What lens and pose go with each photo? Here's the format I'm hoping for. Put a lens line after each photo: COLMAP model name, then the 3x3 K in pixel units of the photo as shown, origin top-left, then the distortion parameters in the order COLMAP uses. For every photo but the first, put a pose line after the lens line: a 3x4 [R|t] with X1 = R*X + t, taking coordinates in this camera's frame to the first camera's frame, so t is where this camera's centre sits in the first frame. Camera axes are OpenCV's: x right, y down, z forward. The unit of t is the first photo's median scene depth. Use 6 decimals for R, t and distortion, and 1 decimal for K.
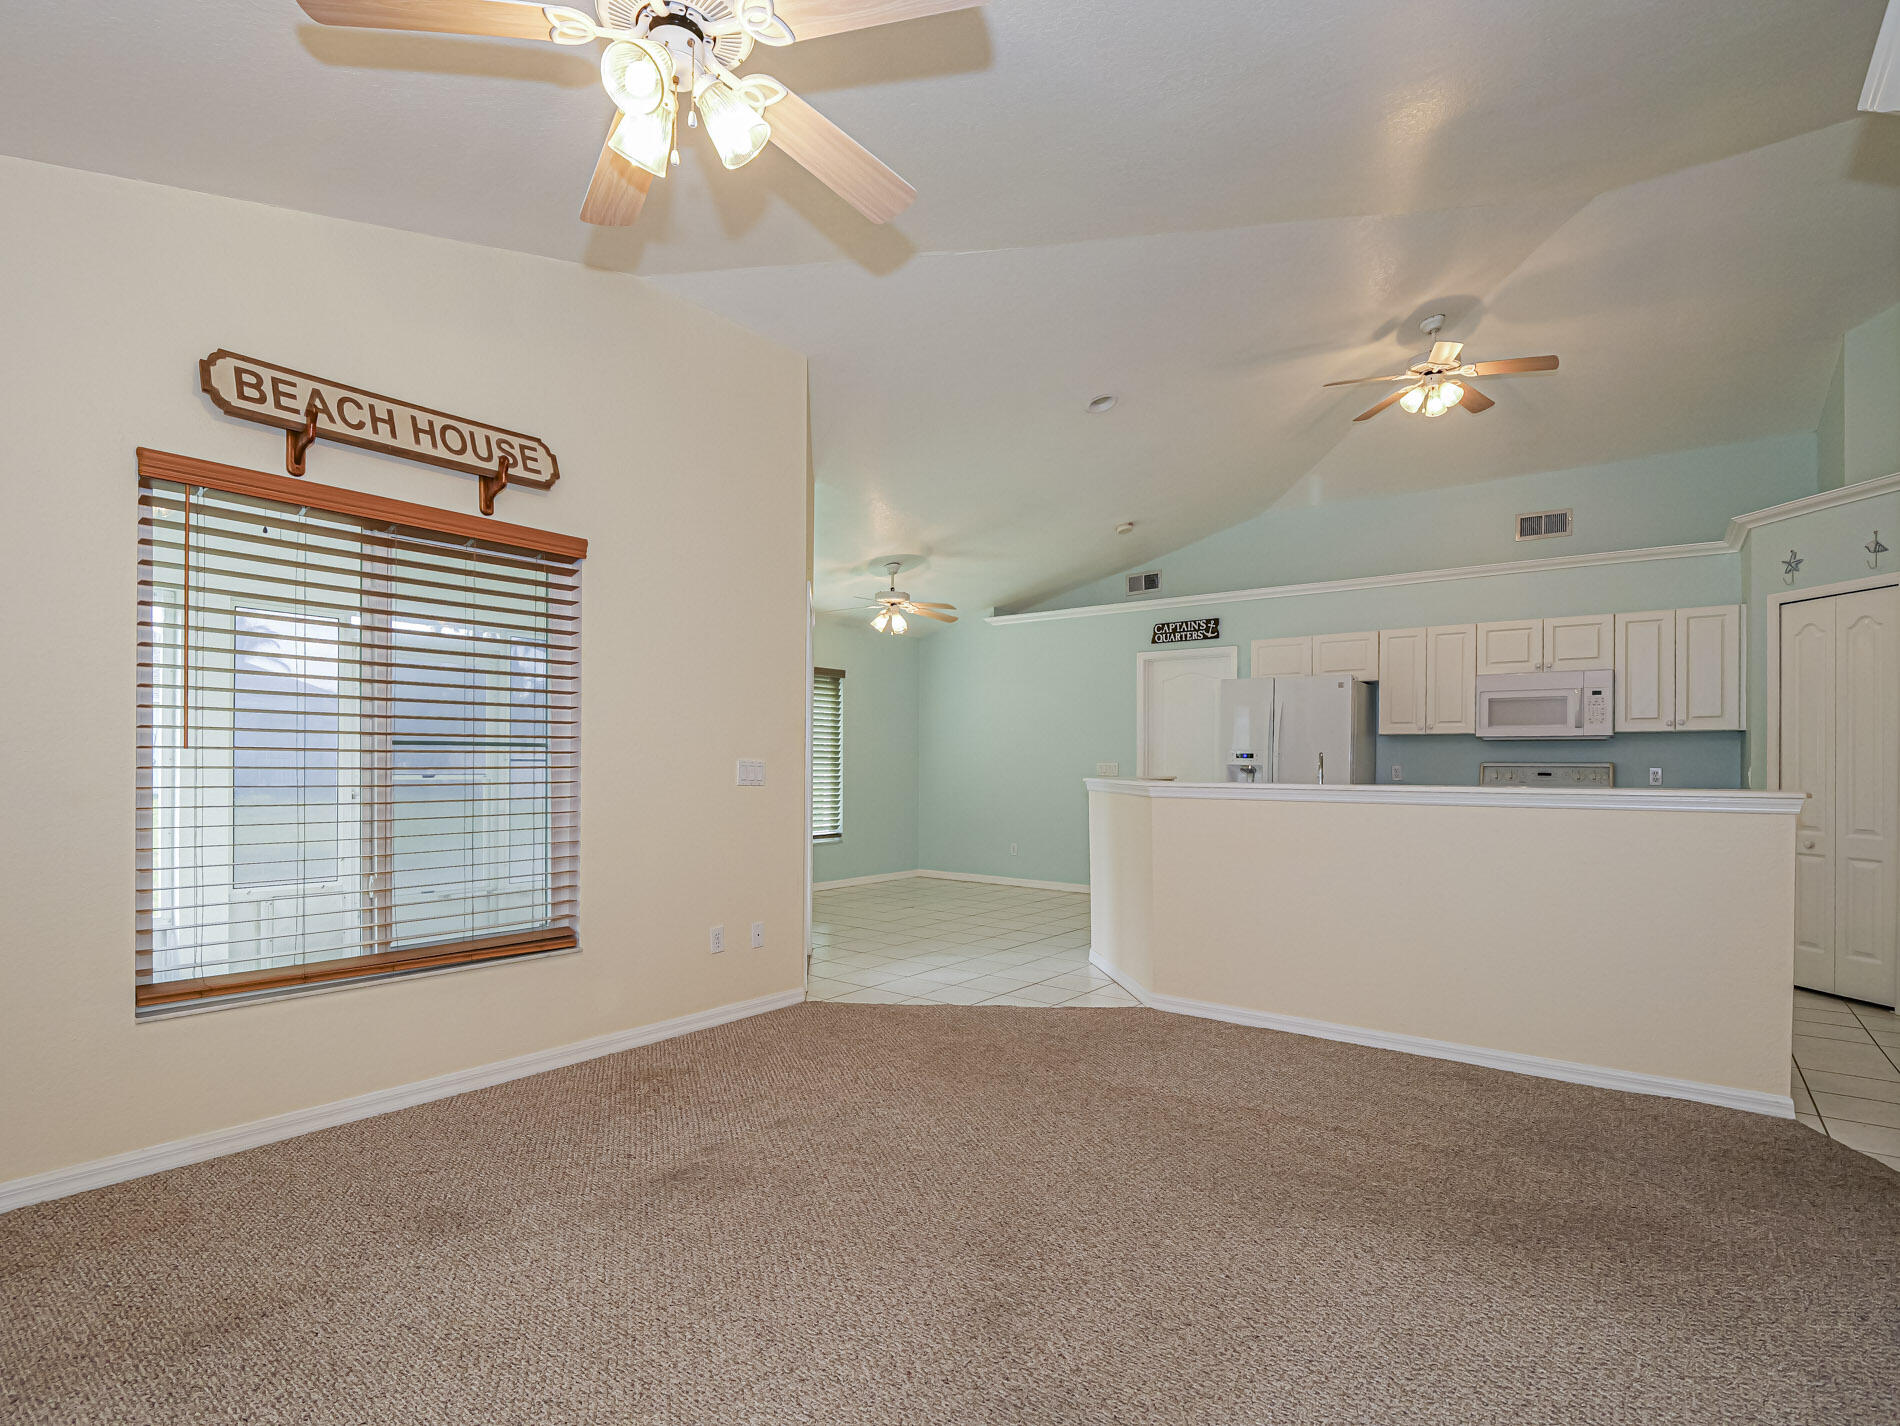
lens RADIAL K [[929.4, 0, 952.2], [0, 929.4, 717.5], [0, 0, 1]] dist [-0.015660, -0.001052]
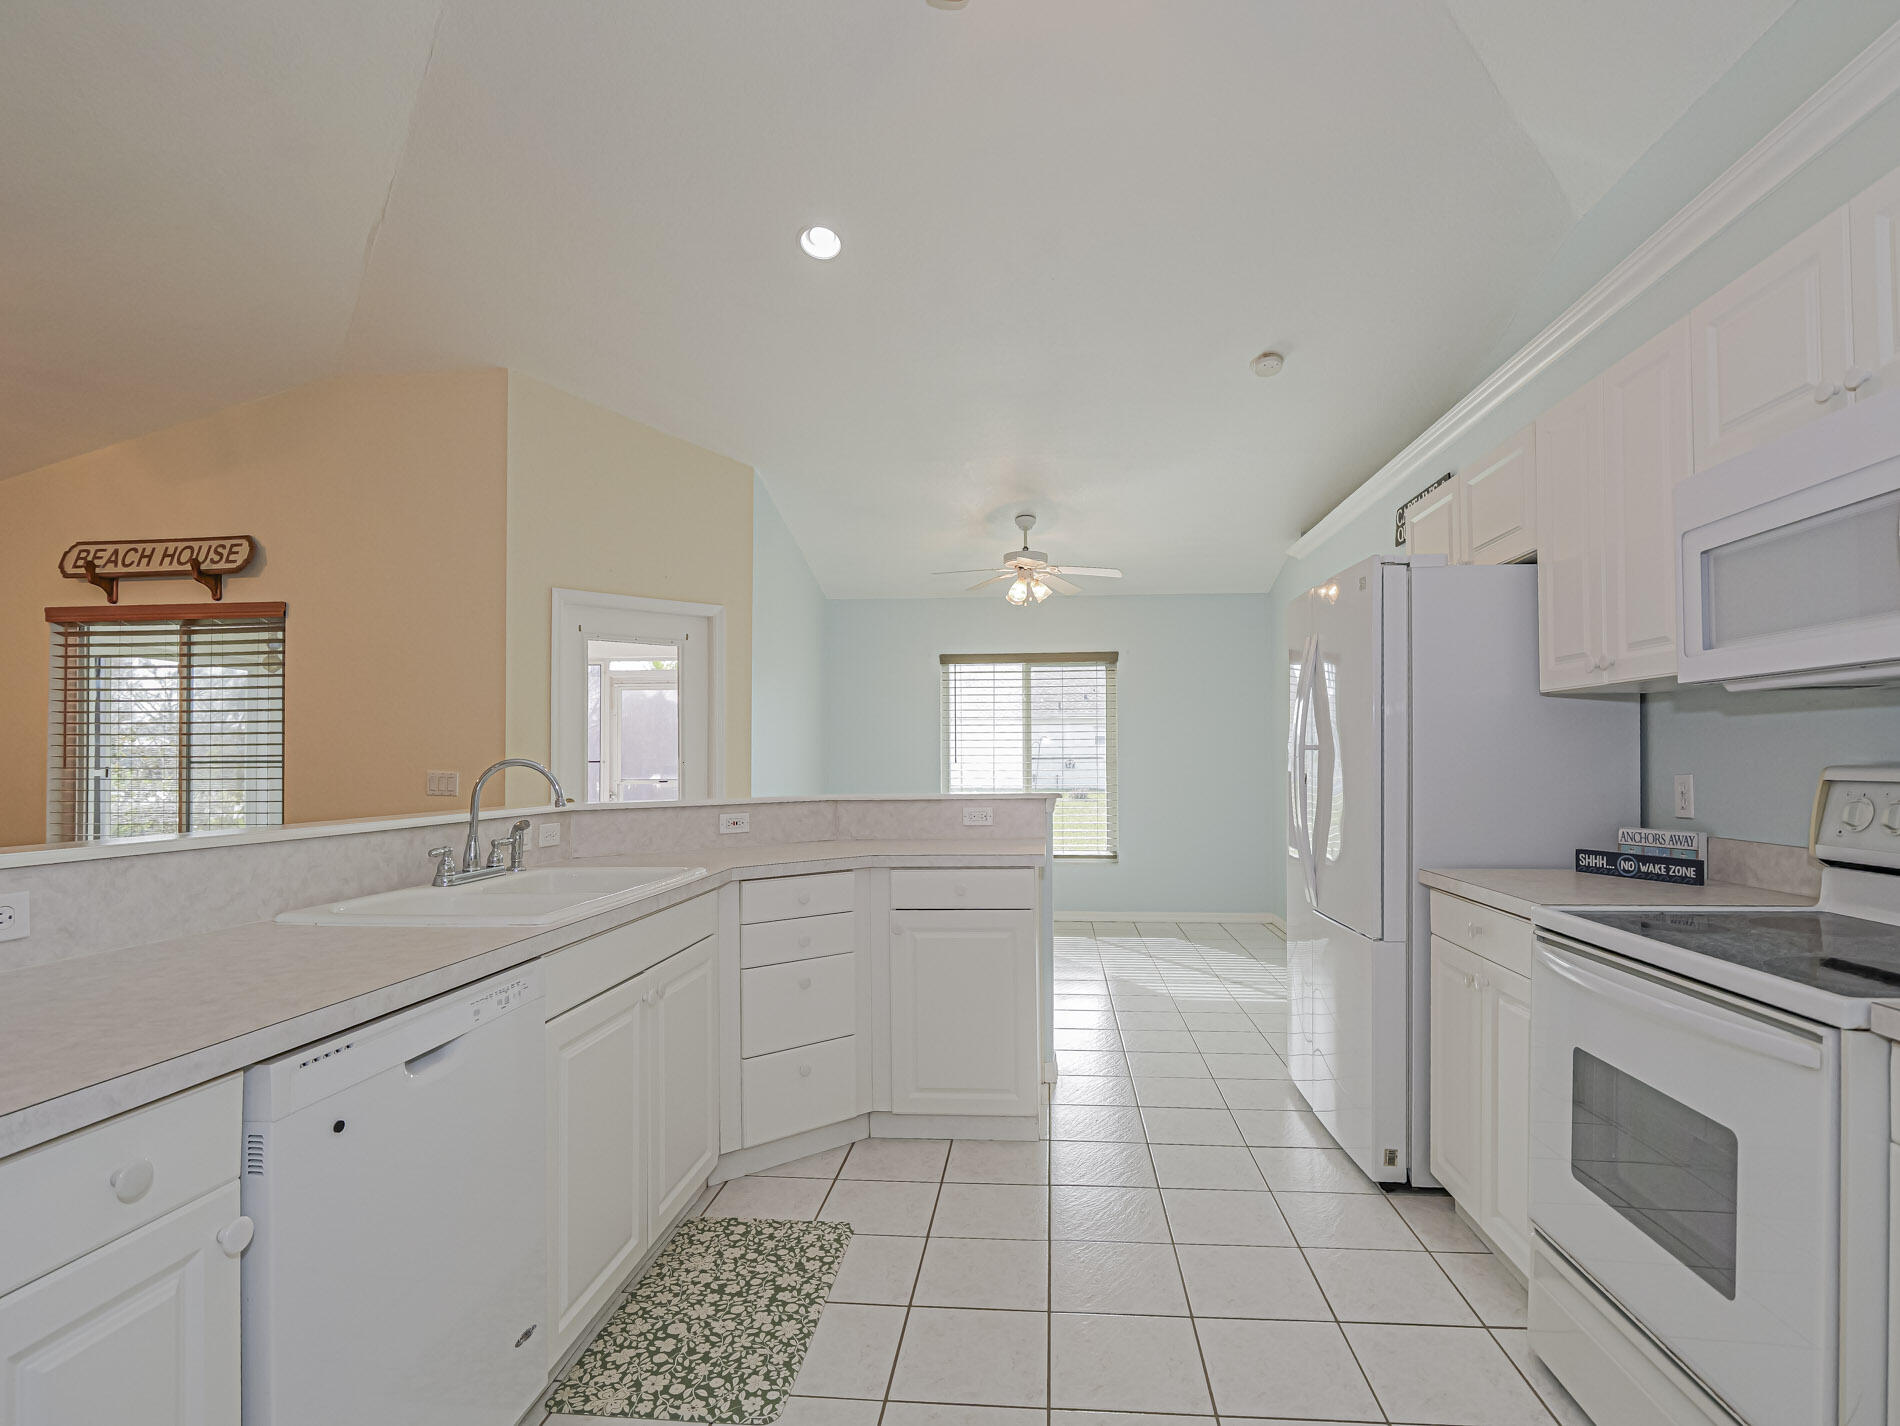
lens RADIAL K [[929.4, 0, 952.2], [0, 929.4, 717.5], [0, 0, 1]] dist [-0.015660, -0.001052]
pose [[0.539846, -0.047870, -0.840402, 0.694979], [0.049834, 0.998448, -0.024861, 0.027535], [0.840287, -0.028460, 0.541394, 0.641573]]
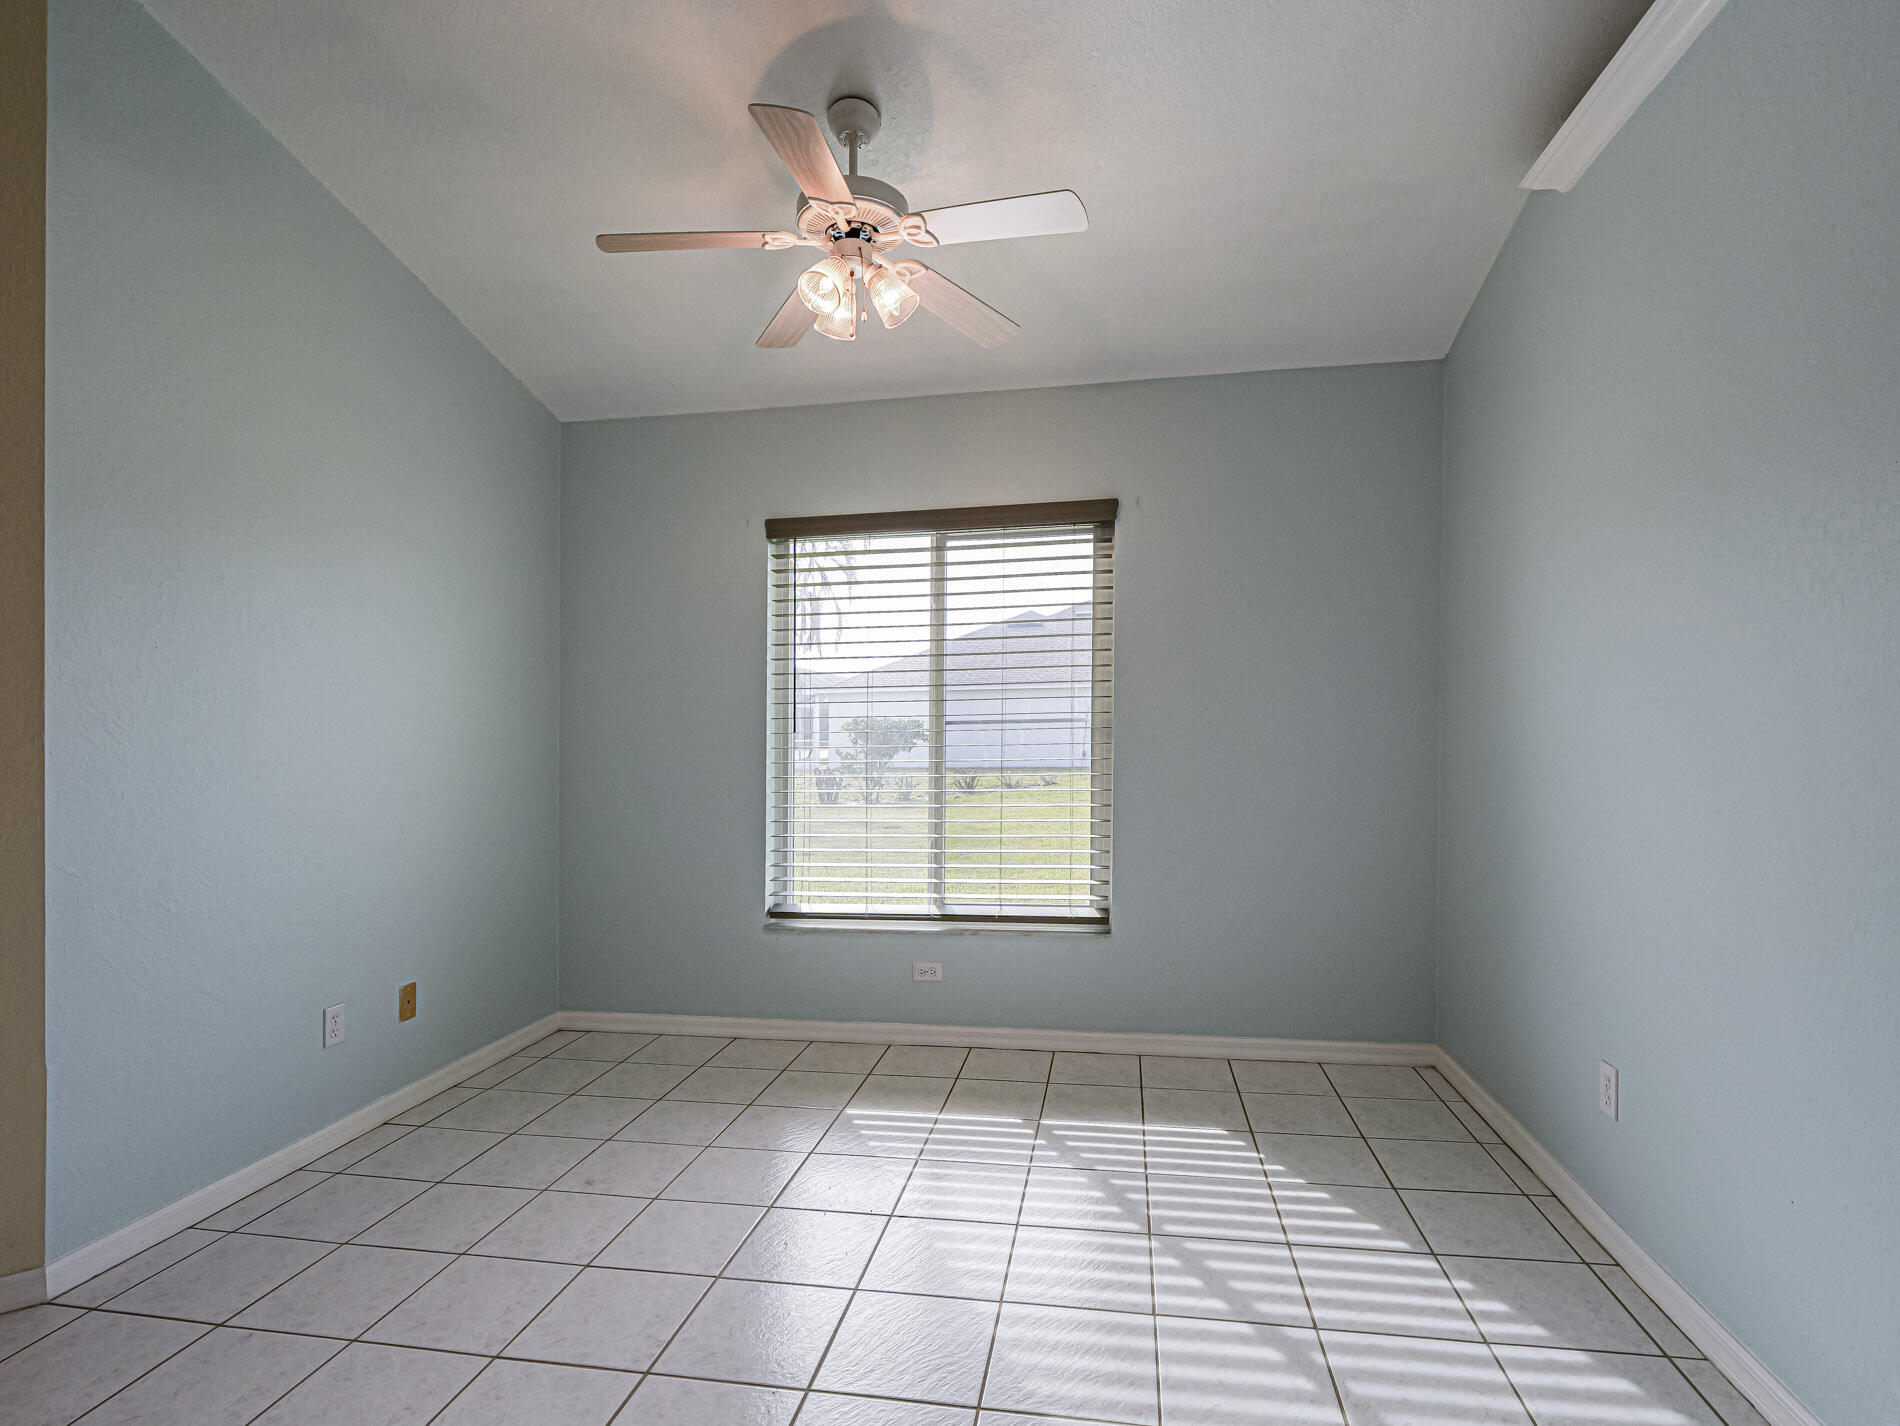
lens RADIAL K [[918.1, 0, 950.0], [0, 918.1, 713.0], [0, 0, 1]] dist [-0.003002, -0.001736]
pose [[0.468214, -0.024845, -0.883266, 0.265139], [0.051840, 0.998655, -0.000611, 0.050474], [0.882093, -0.045503, 0.468872, 1.097506]]
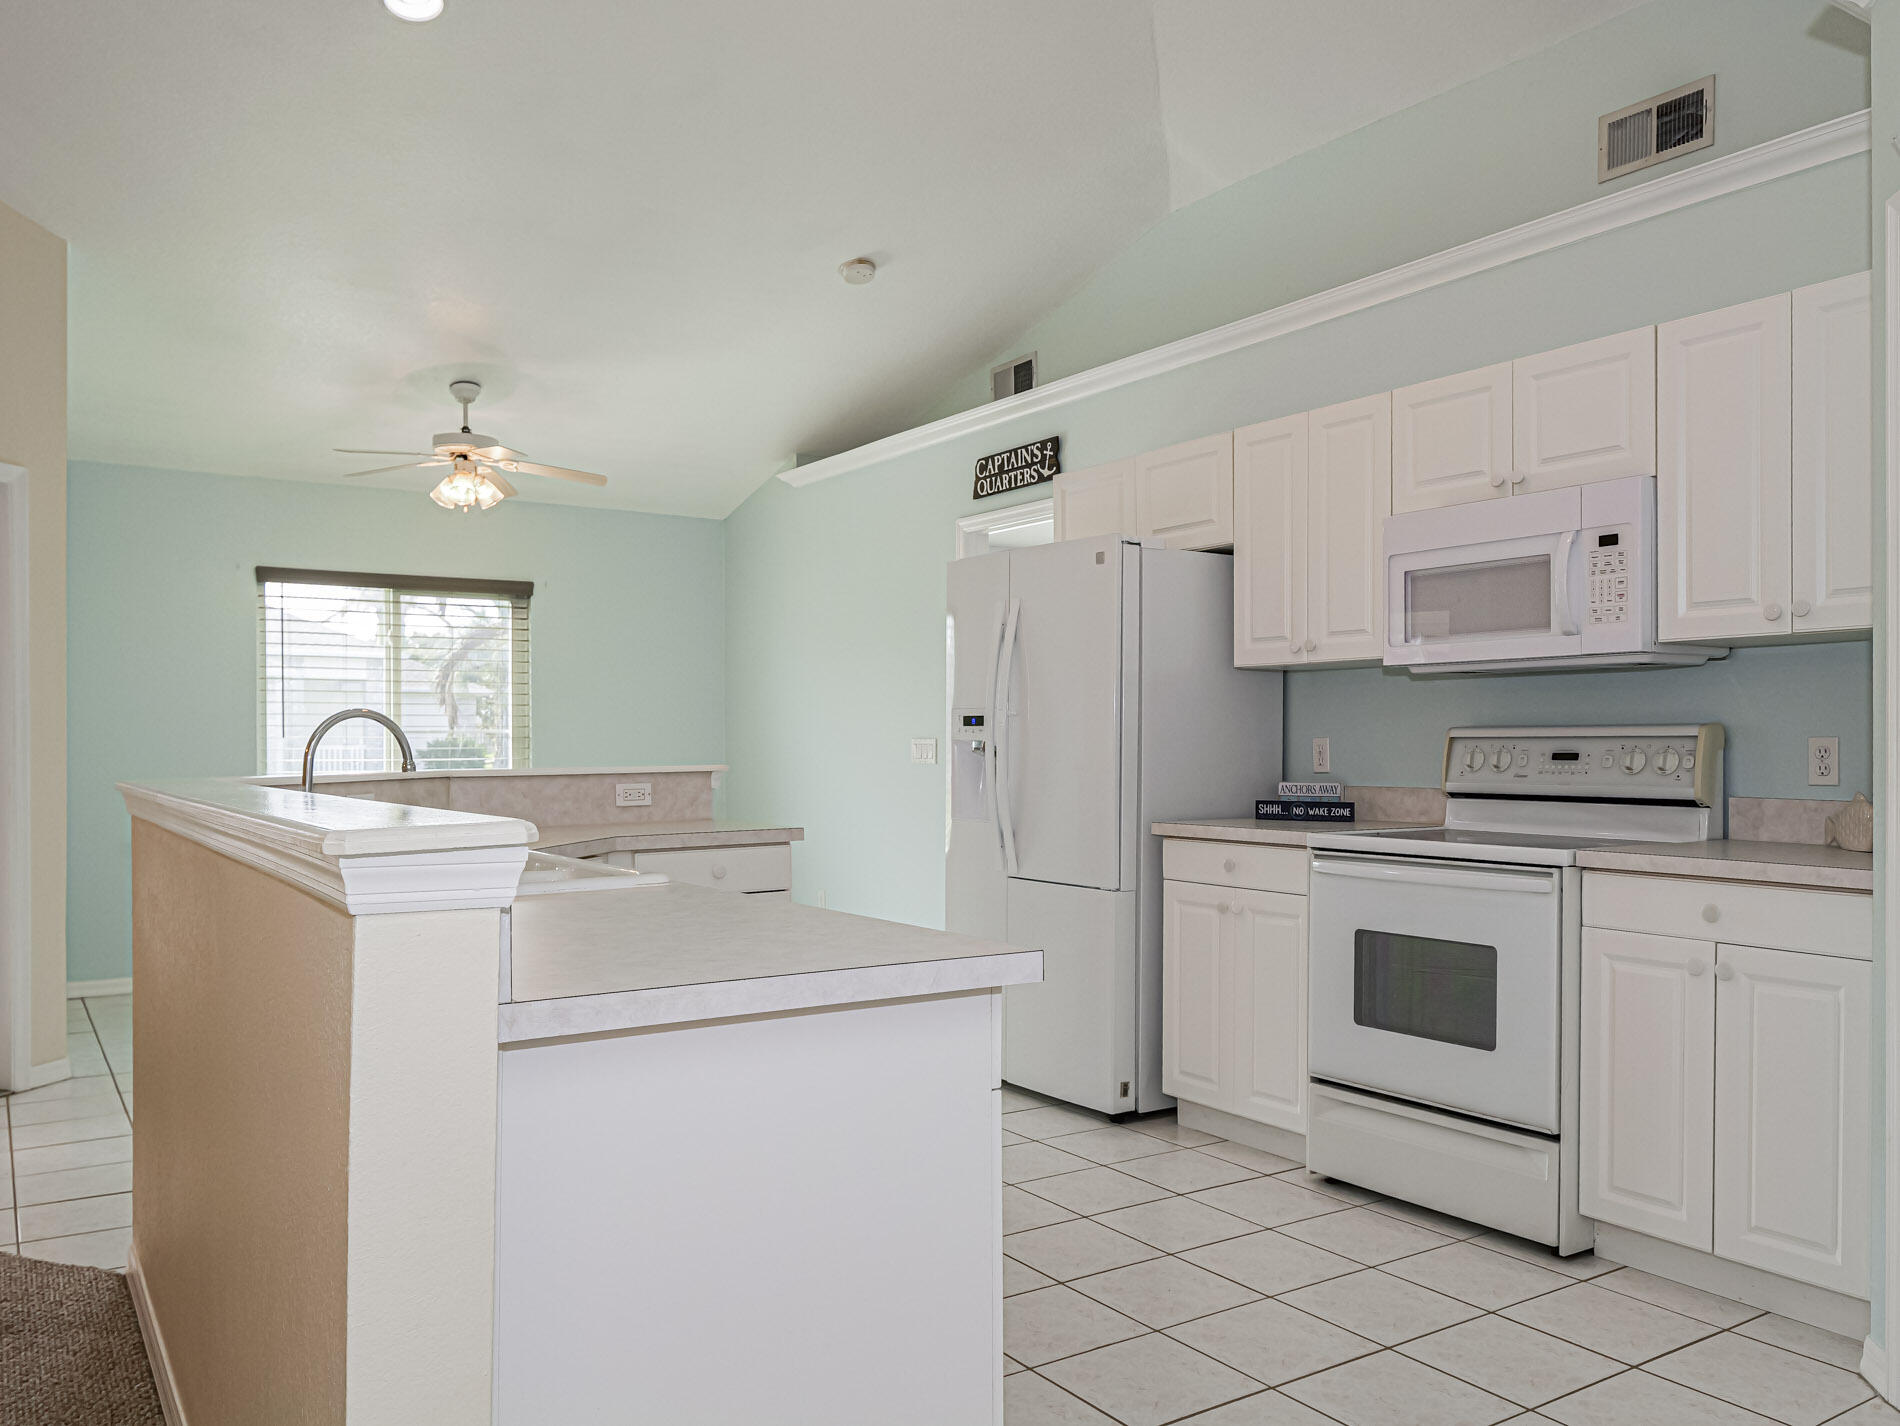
lens RADIAL K [[1481.6, 0, 919.1], [0, 1481.6, 676.9], [0, 0, 1]] dist [-0.001273, 0.002566]
pose [[0.941877, -0.024459, -0.335065, 0.596673], [0.025658, 0.999670, -0.000848, 0.020967], [0.334975, -0.007798, 0.942195, 0.313822]]
